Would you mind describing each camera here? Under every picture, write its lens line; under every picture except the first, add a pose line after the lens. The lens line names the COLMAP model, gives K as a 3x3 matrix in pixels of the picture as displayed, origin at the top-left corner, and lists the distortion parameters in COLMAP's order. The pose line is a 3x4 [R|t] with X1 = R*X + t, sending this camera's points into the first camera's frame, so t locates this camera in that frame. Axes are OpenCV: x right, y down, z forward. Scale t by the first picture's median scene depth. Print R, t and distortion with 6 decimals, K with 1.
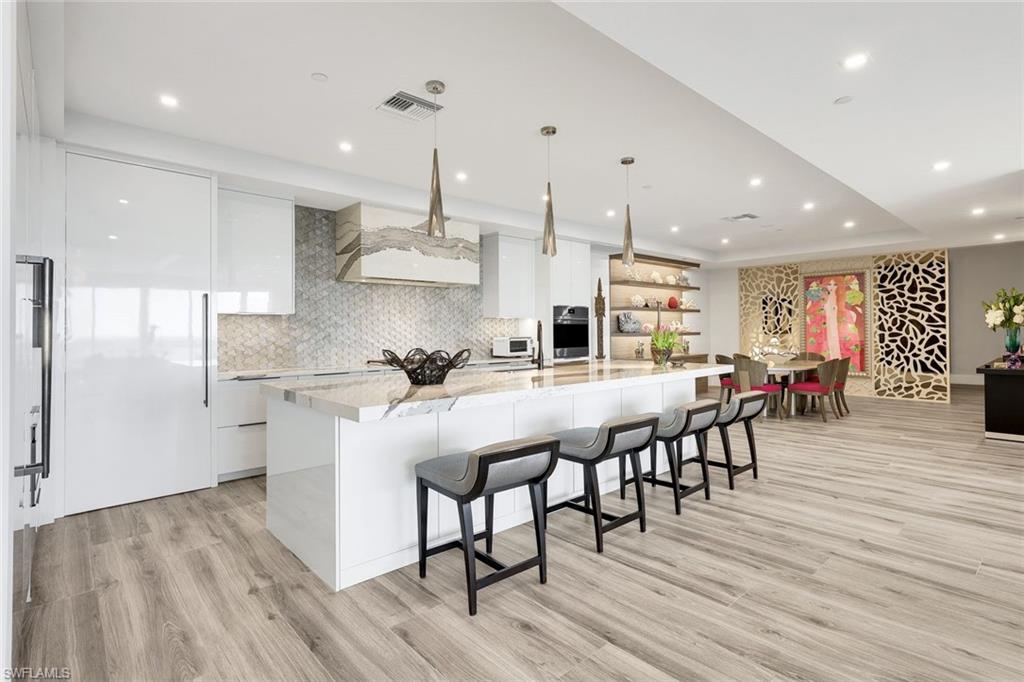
lens RADIAL K [[498.3, 0, 523.8], [0, 498.3, 319.1], [0, 0, 1]] dist [0.006006, -0.000150]
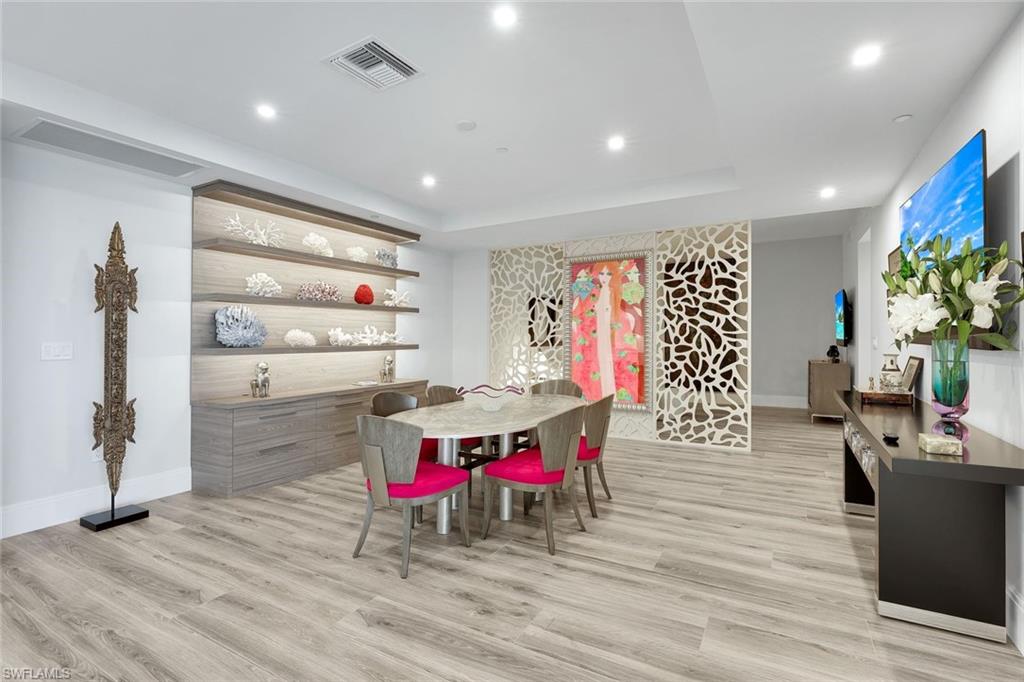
lens RADIAL K [[498.3, 0, 515.0], [0, 498.3, 337.3], [0, 0, 1]] dist [0.006006, -0.000150]
pose [[0.949322, 0.003422, 0.314288, 0.330373], [-0.008942, 0.999830, 0.016123, 0.007412], [-0.314179, -0.018116, 0.949191, 0.452795]]
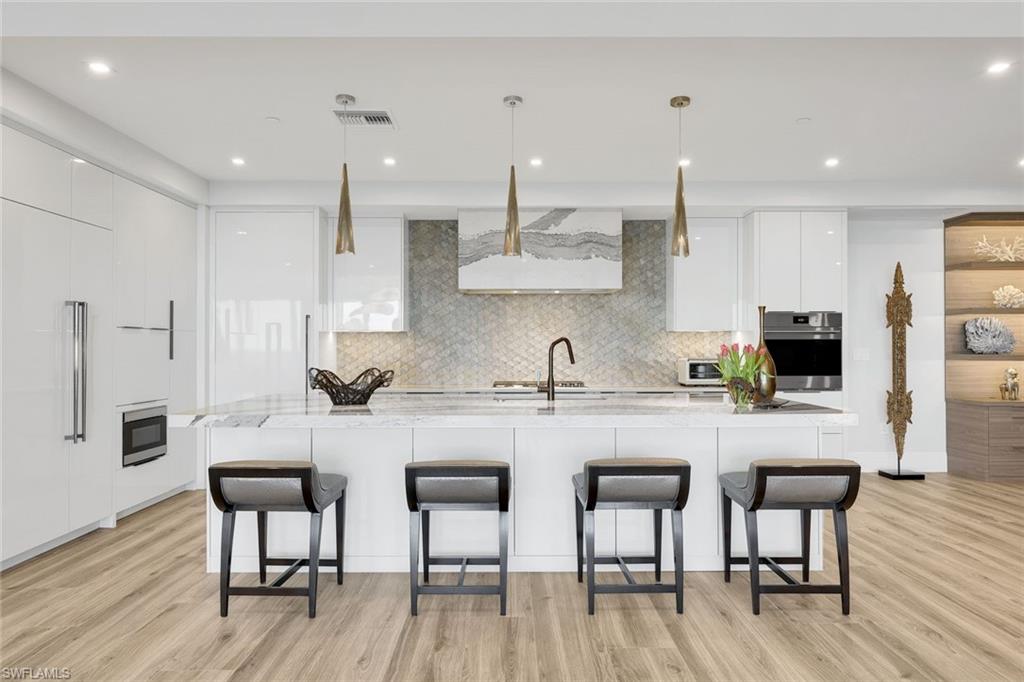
lens RADIAL K [[653.6, 0, 507.7], [0, 653.6, 334.3], [0, 0, 1]] dist [-0.003459, -0.001051]
pose [[0.743484, -0.006684, -0.668720, 0.313912], [0.010761, 0.999940, 0.001969, -0.001991], [0.668667, -0.008659, 0.743511, 0.090095]]
